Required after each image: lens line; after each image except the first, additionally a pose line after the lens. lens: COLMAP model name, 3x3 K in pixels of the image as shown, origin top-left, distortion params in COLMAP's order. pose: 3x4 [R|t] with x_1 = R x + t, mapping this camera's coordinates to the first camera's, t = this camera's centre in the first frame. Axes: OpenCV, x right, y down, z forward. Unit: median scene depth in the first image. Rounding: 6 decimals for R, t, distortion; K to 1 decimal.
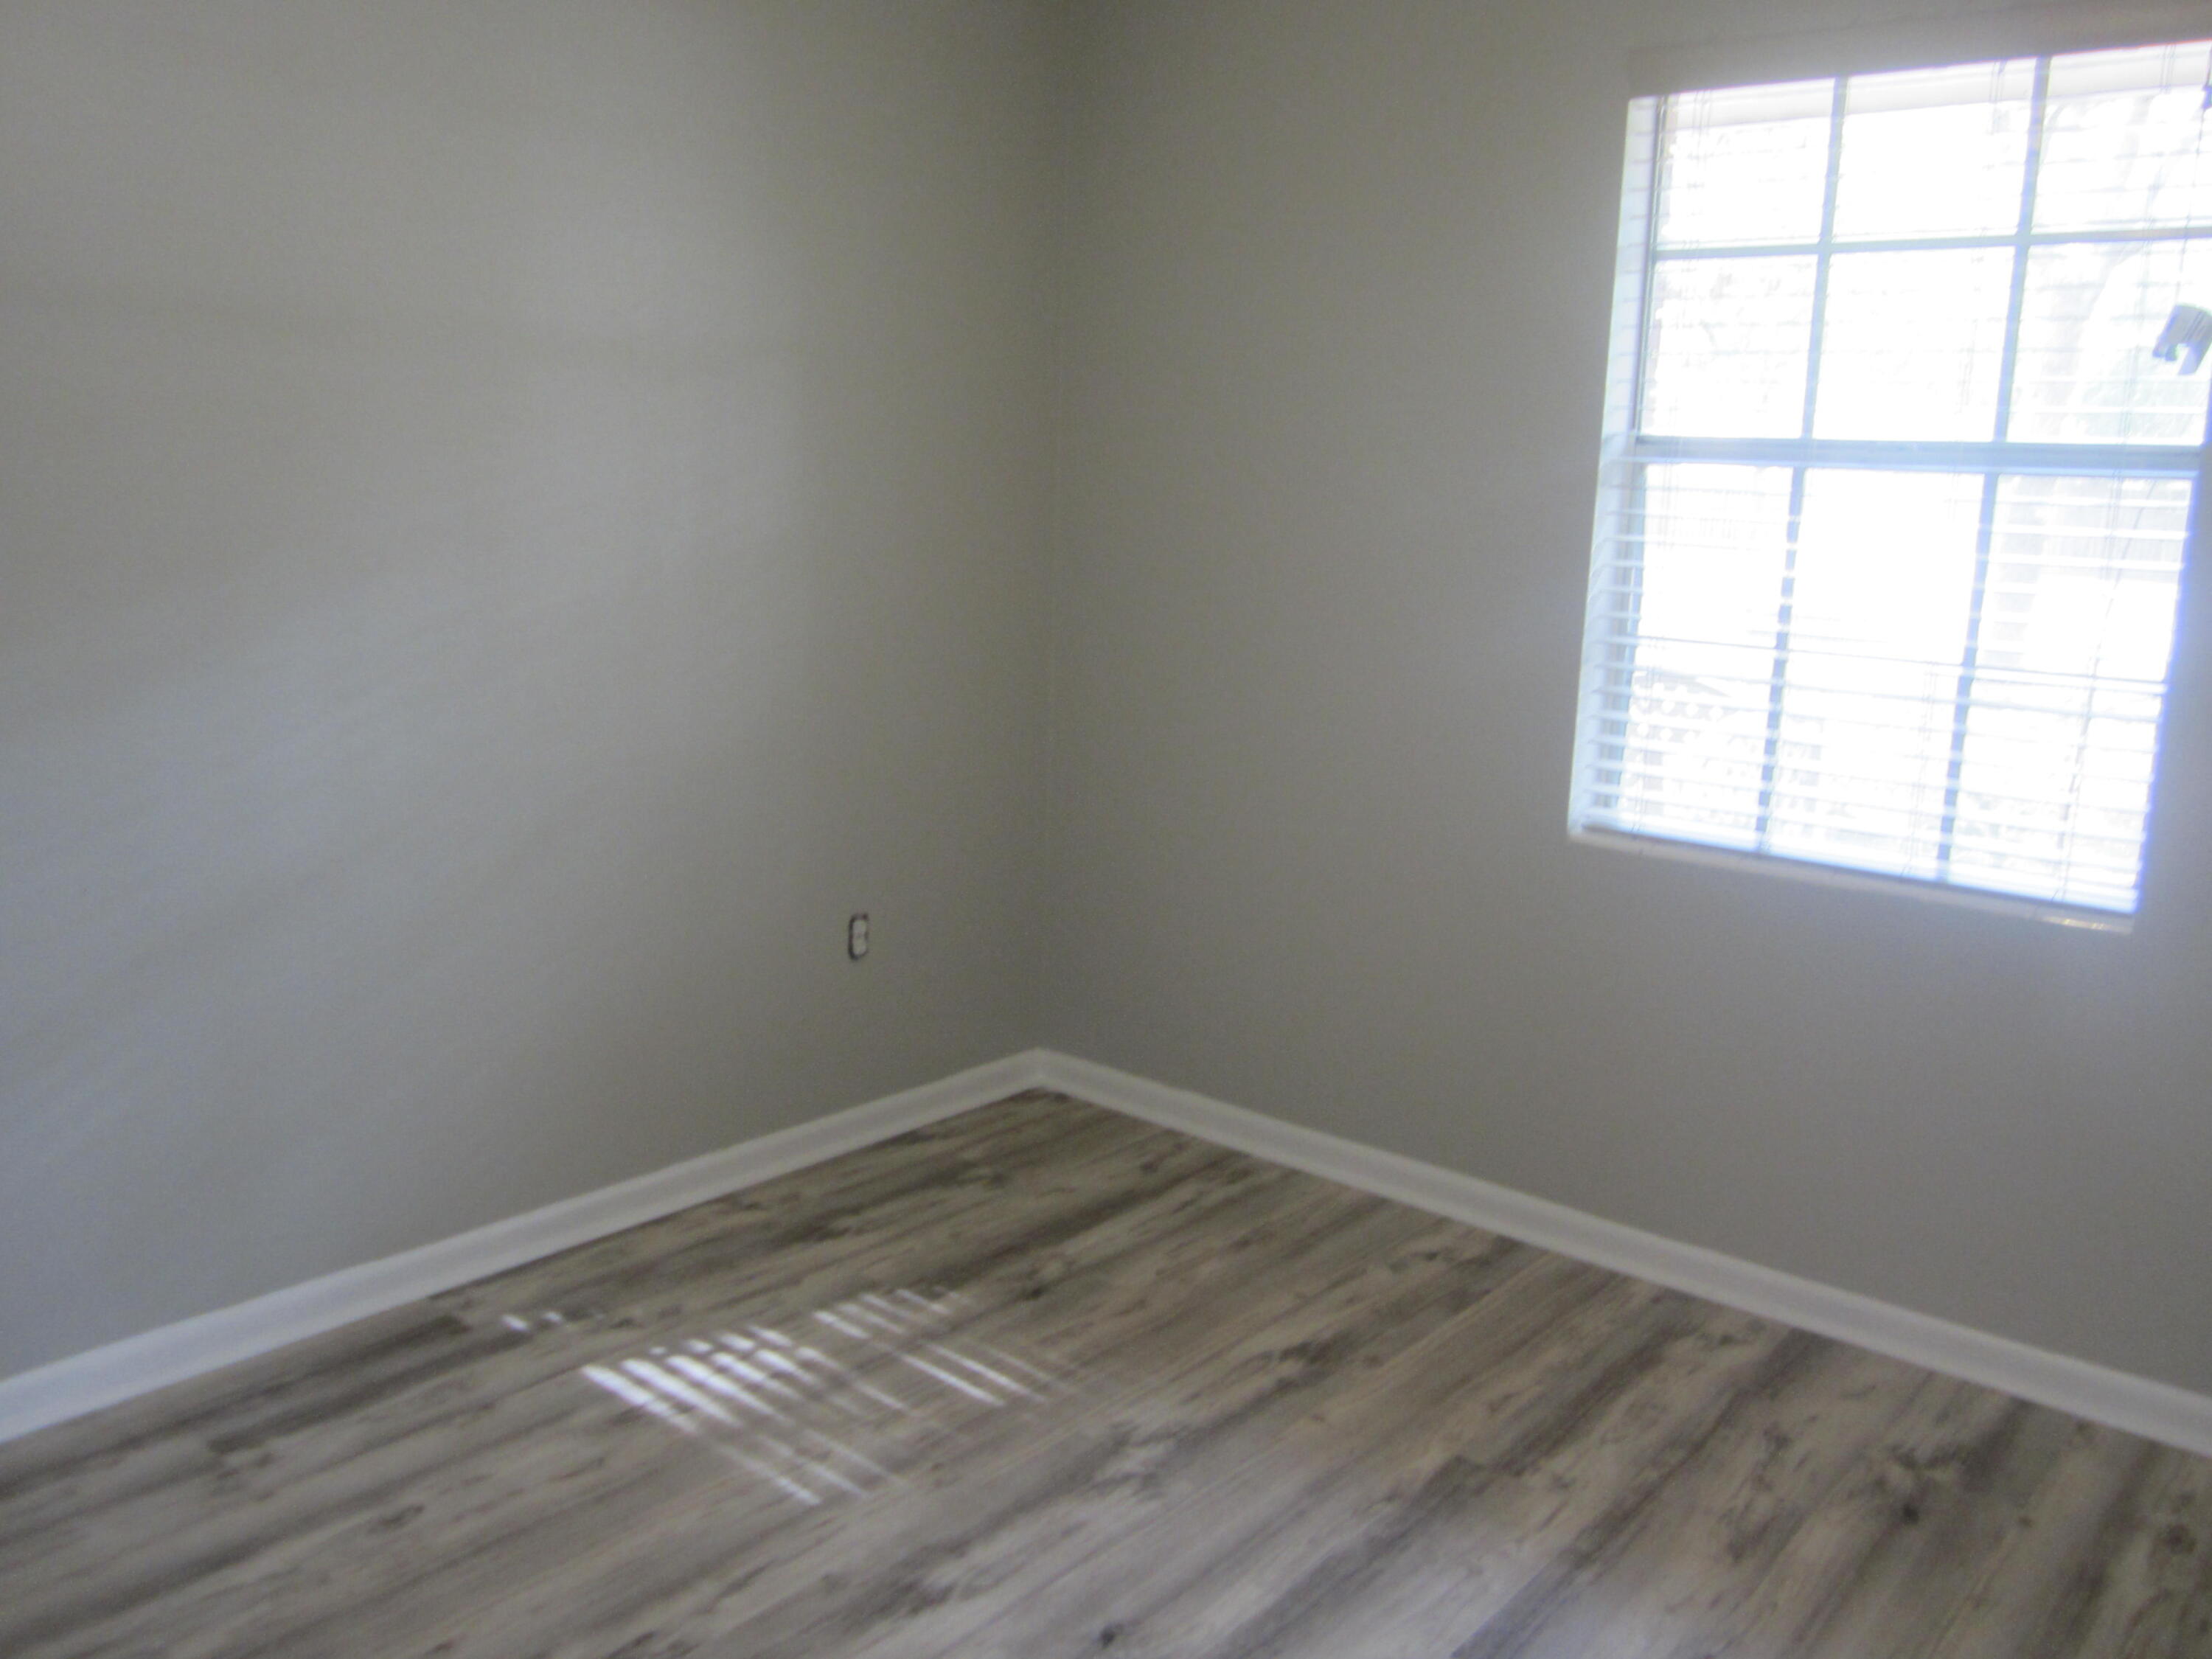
lens RADIAL K [[1861.2, 0, 1111.7], [0, 1861.2, 837.0], [0, 0, 1]] dist [-0.004495, 0.036548]
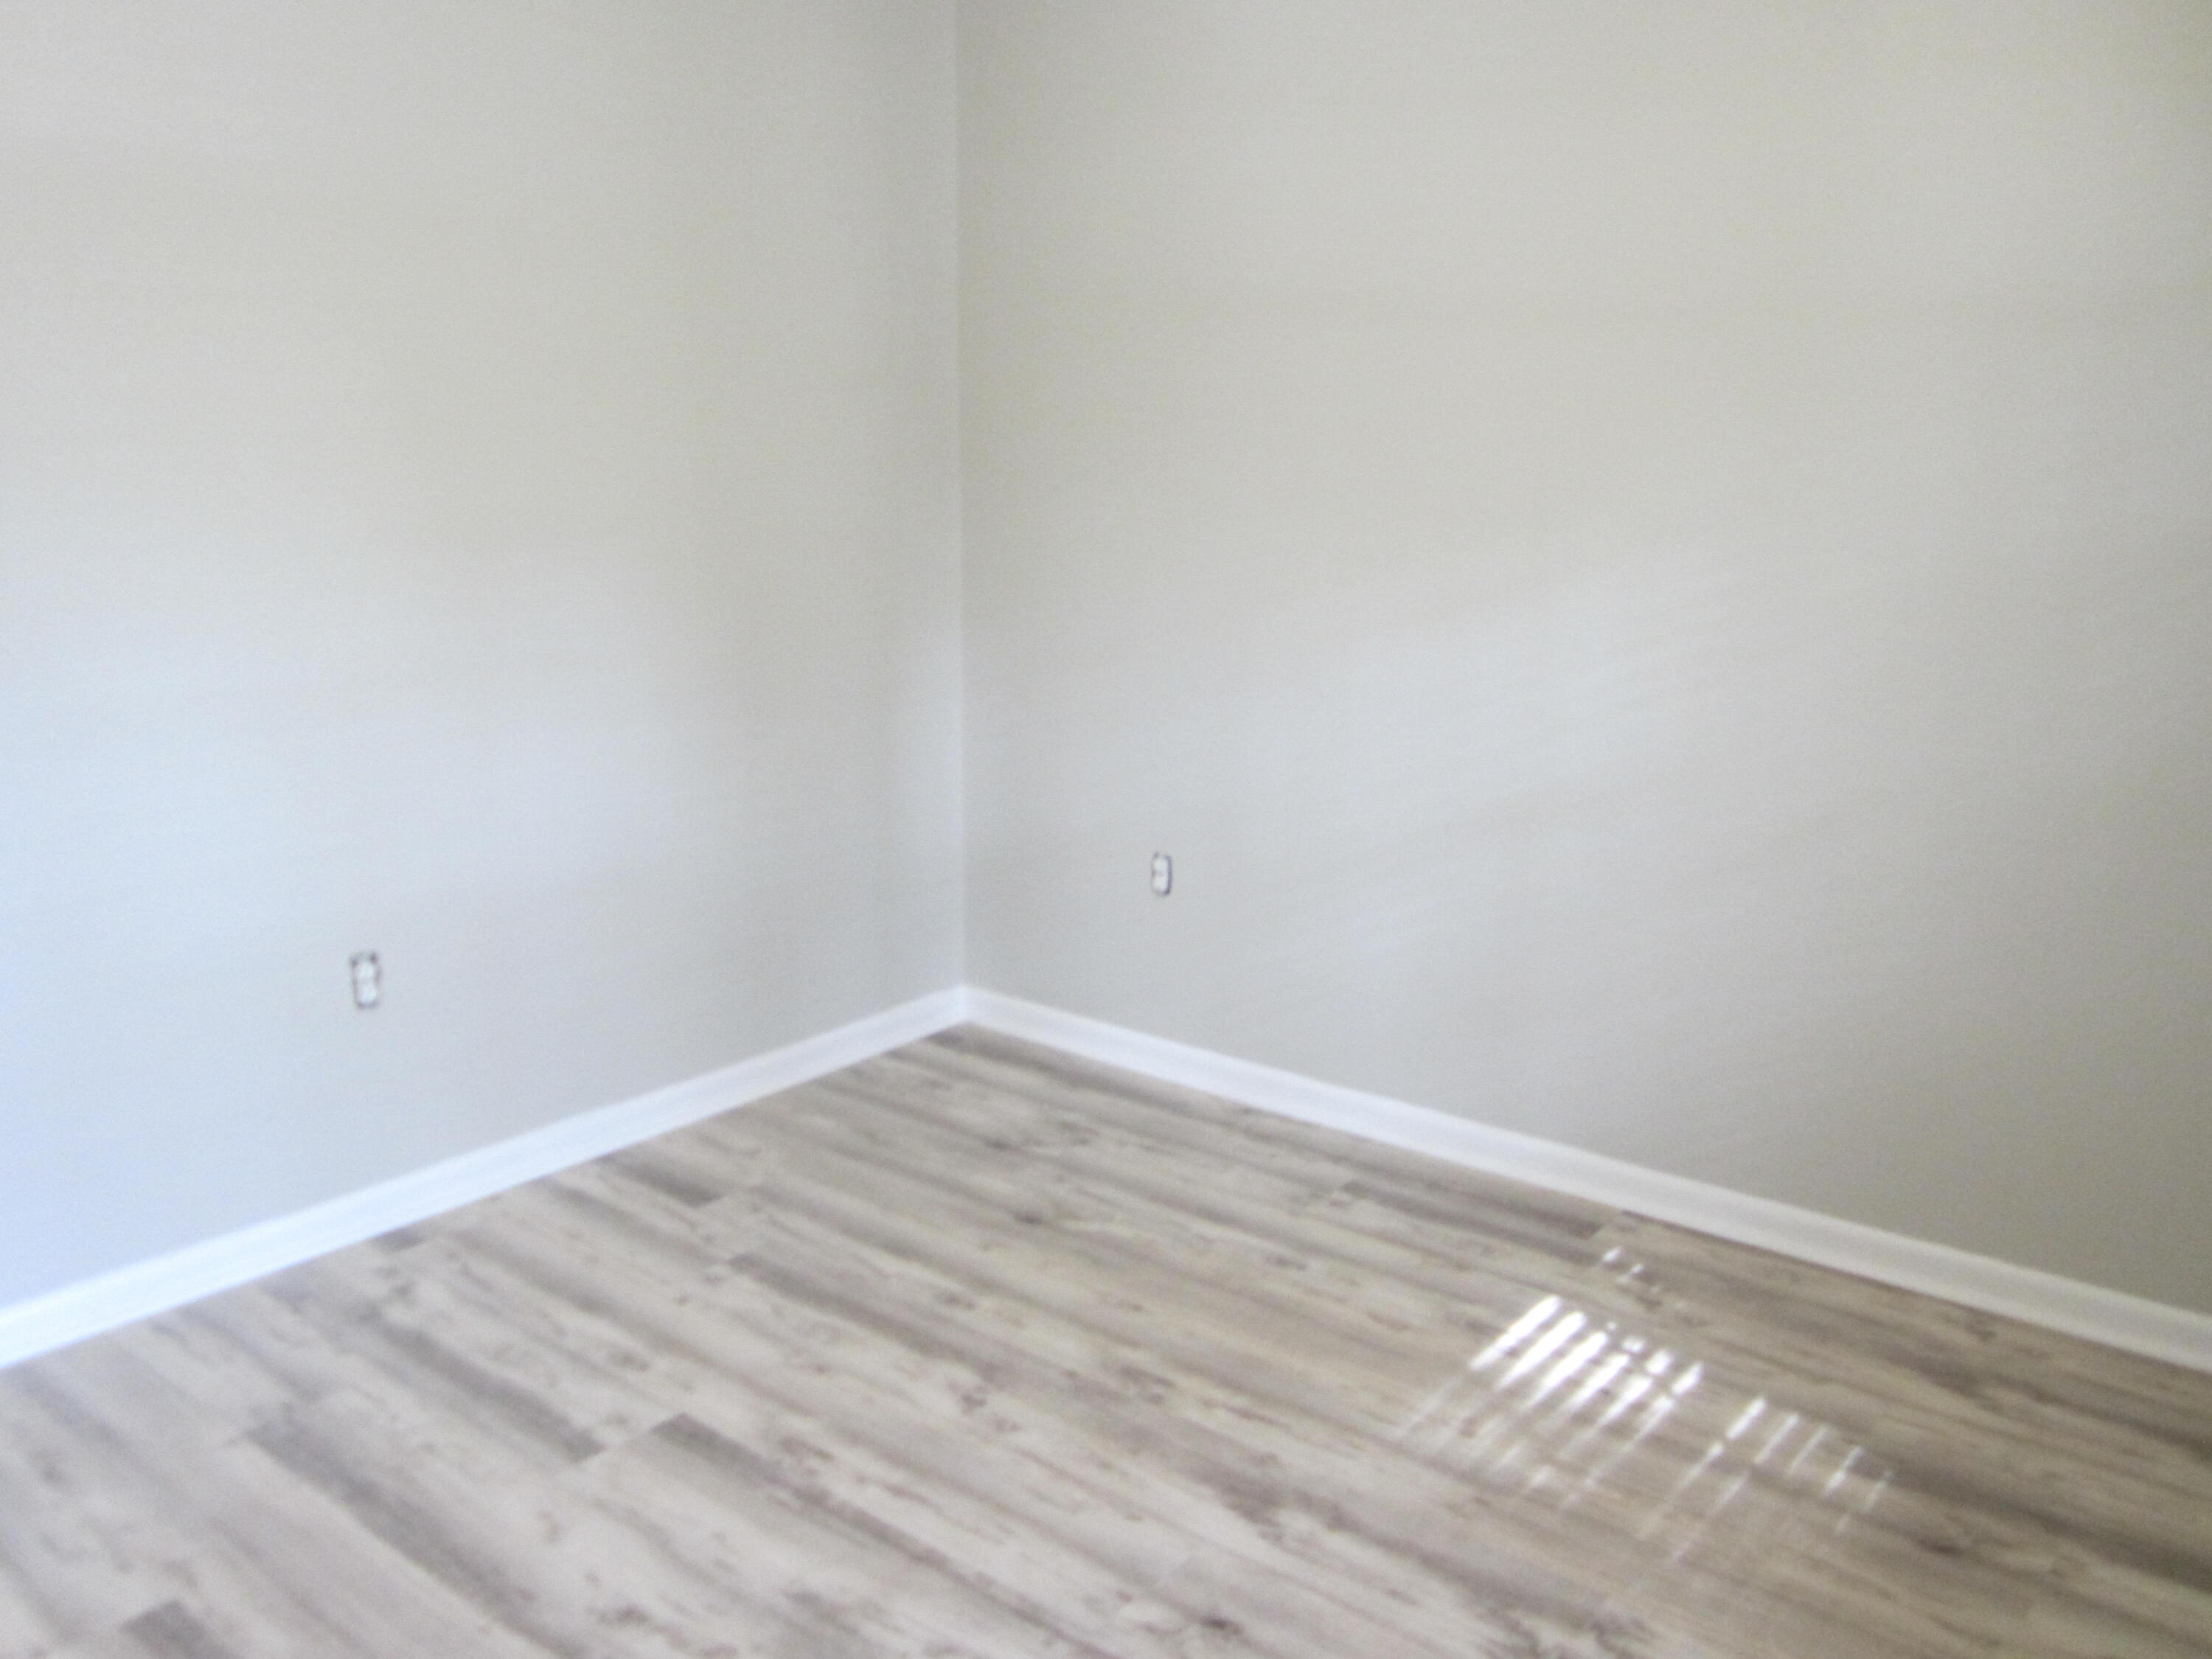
lens RADIAL K [[1861.2, 0, 1116.5], [0, 1861.2, 828.6], [0, 0, 1]] dist [-0.004495, 0.036548]
pose [[-0.002726, 0.176269, -0.984338, 0.666452], [-0.189552, 0.966405, 0.173582, -0.102776], [0.981867, 0.187056, 0.030778, 0.624599]]
